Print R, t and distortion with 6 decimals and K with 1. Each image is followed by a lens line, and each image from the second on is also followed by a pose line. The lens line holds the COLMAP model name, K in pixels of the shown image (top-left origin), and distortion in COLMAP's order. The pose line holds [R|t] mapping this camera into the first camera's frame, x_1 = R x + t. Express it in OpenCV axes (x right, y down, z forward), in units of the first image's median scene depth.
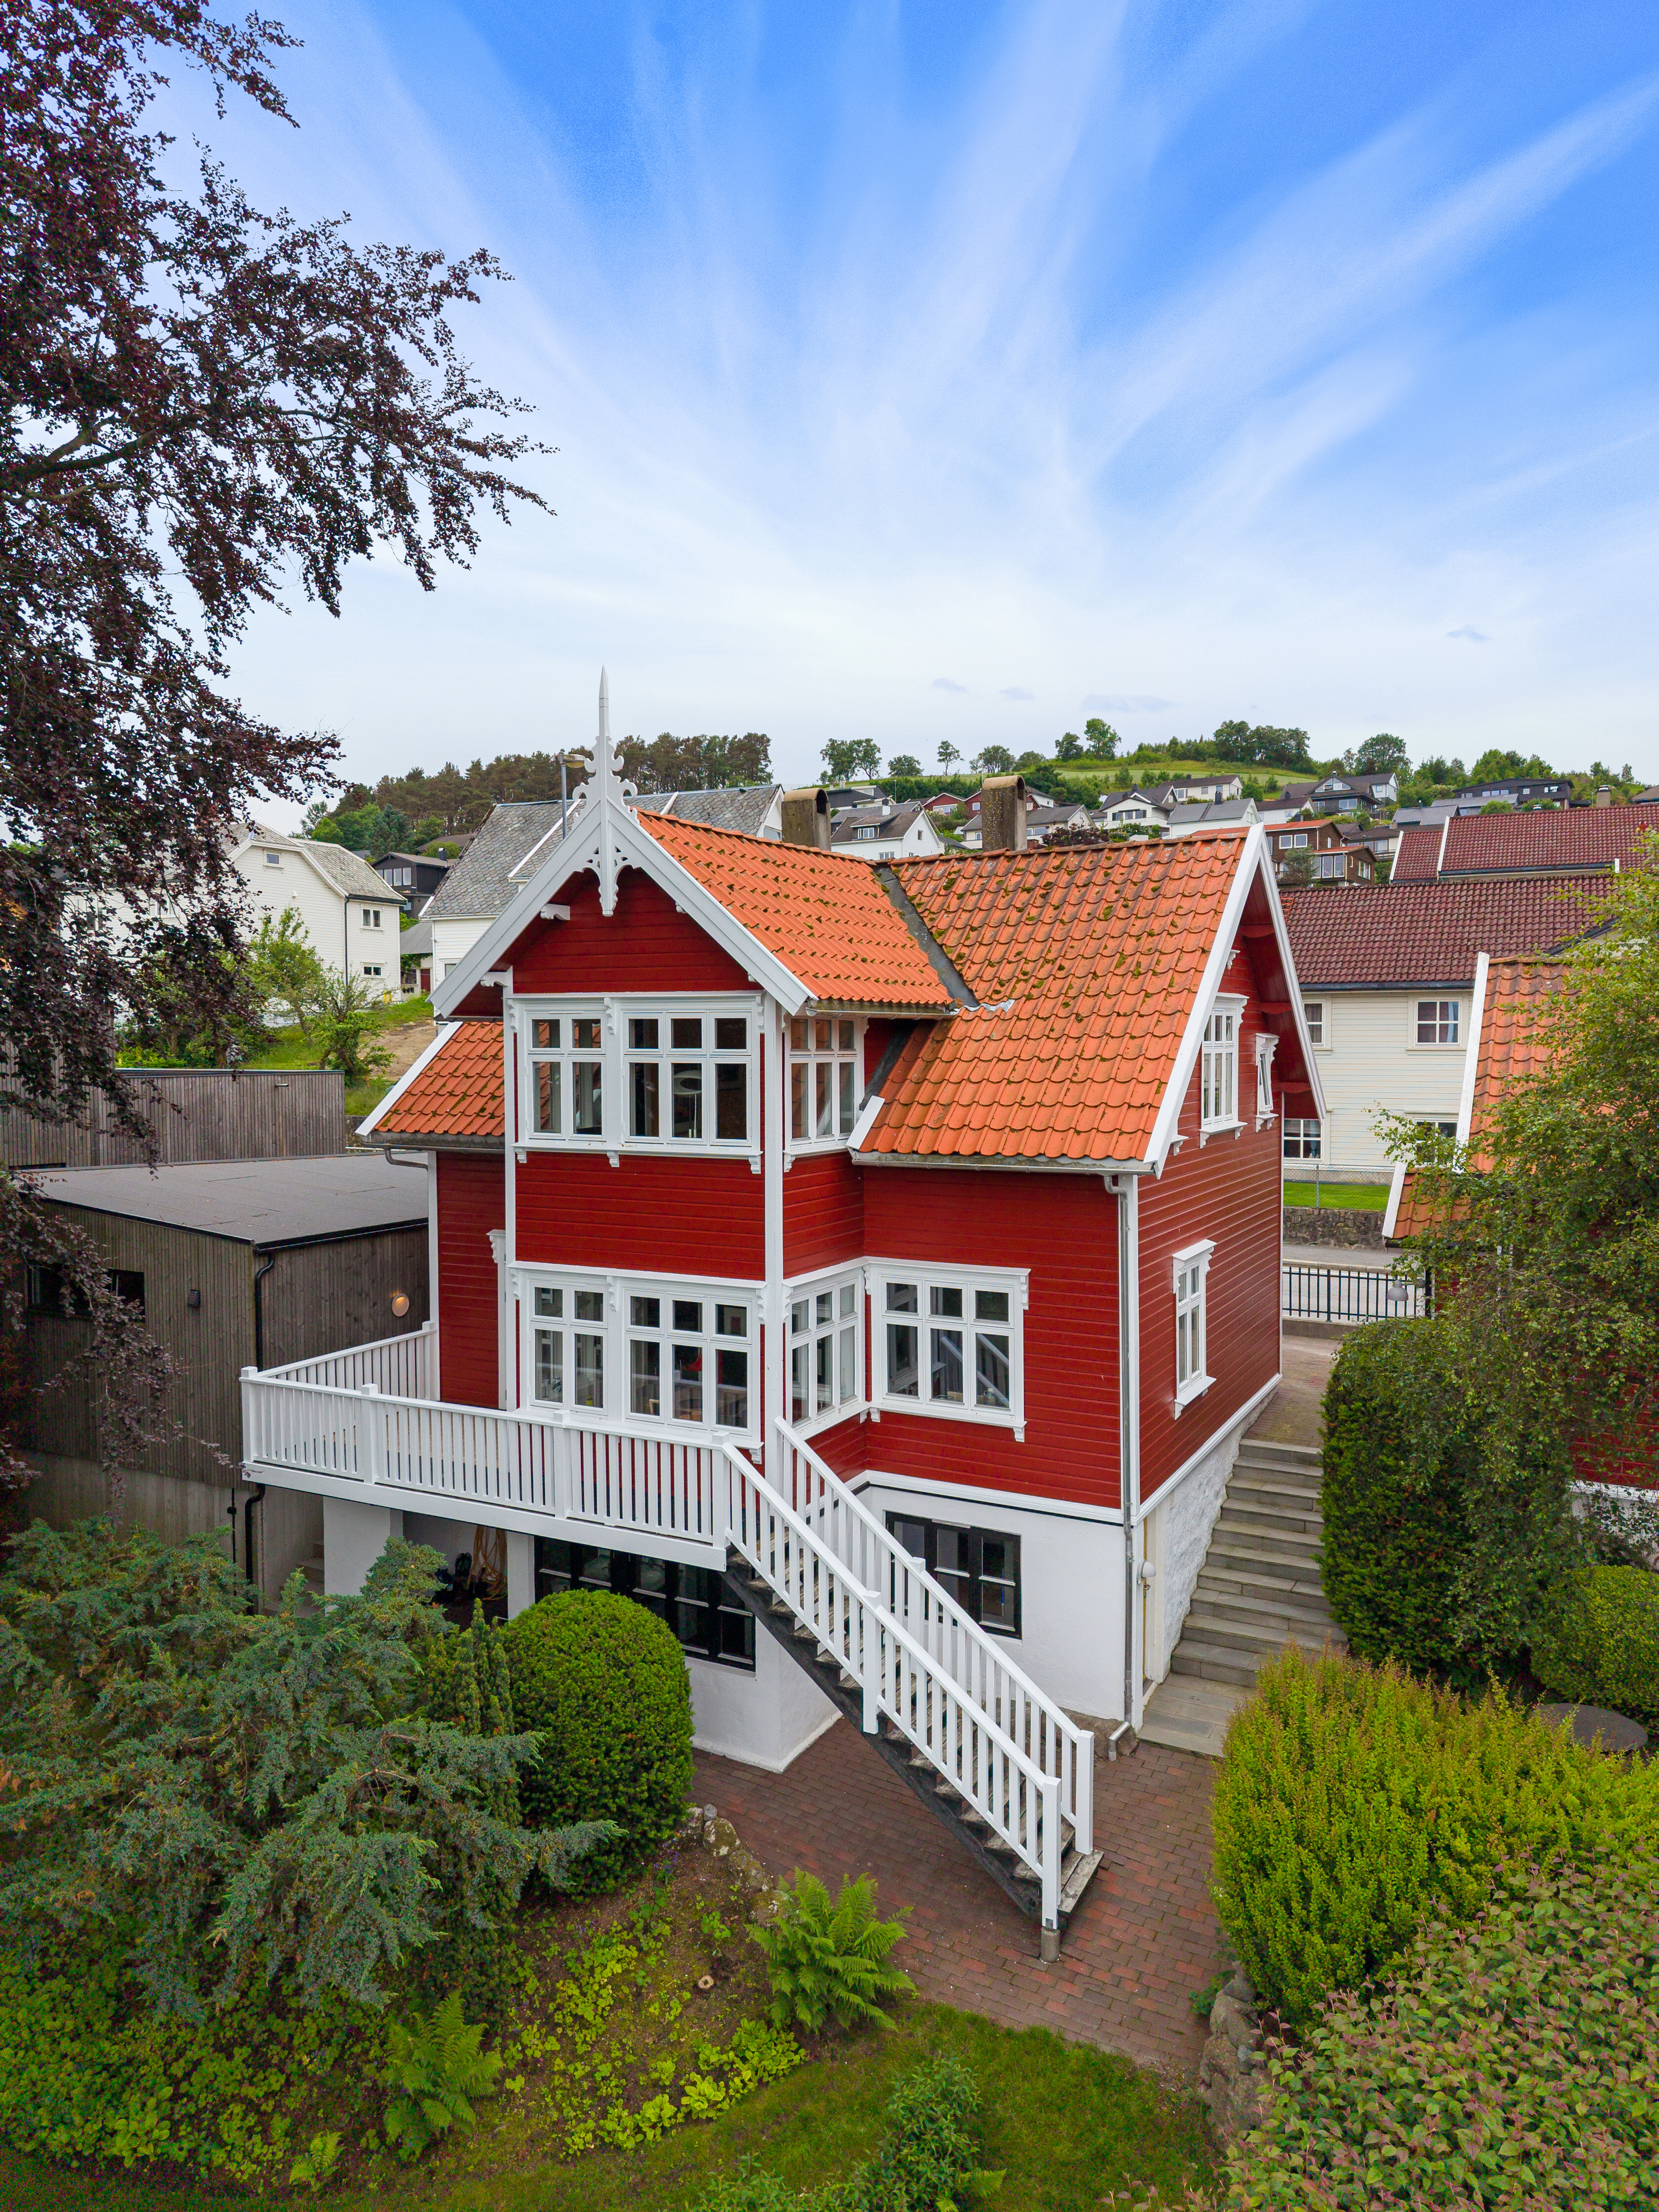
lens RADIAL K [[1465.2, 0, 829.5], [0, 1465.2, 1106.0], [0, 0, 1]] dist [0.007776, -0.002029]
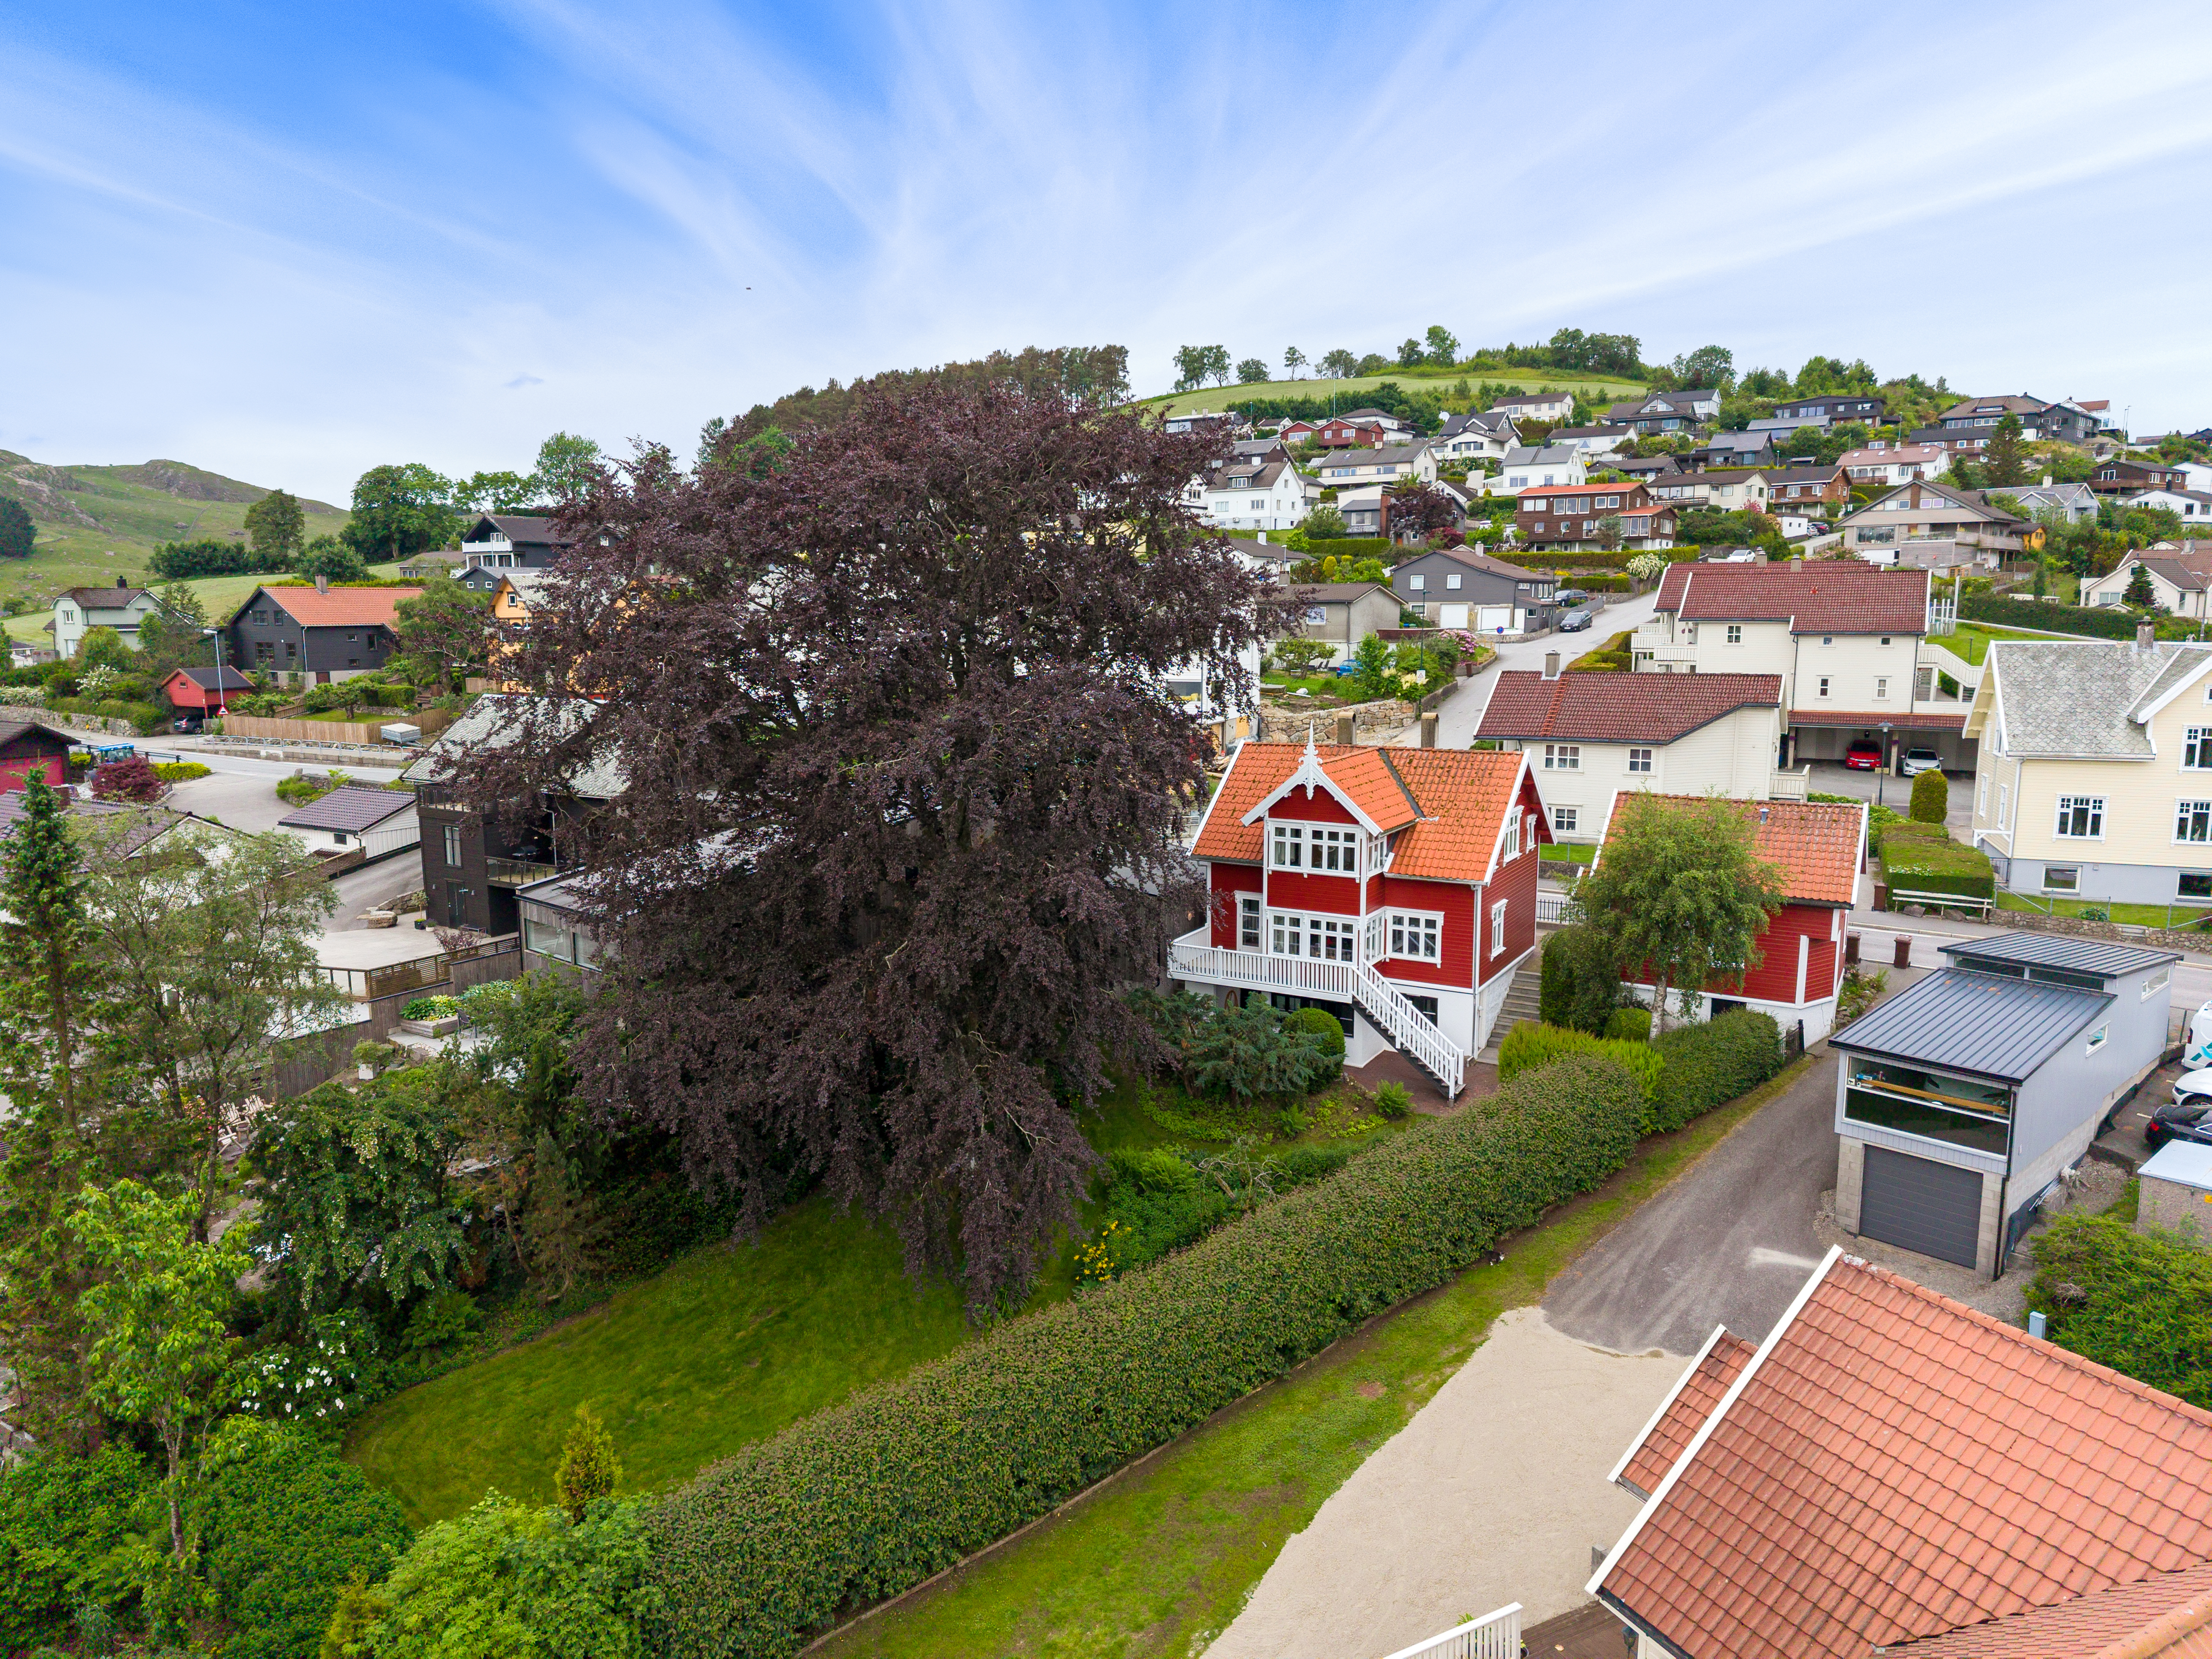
lens RADIAL K [[1555.7, 0, 1035.0], [0, 1555.7, 824.3], [0, 0, 1]] dist [0.022637, -0.037436]
pose [[0.998283, 0.004273, -0.058423, -0.502208], [0.002285, 0.993736, 0.111726, -0.415931], [0.058535, -0.111668, 0.992020, -2.149095]]
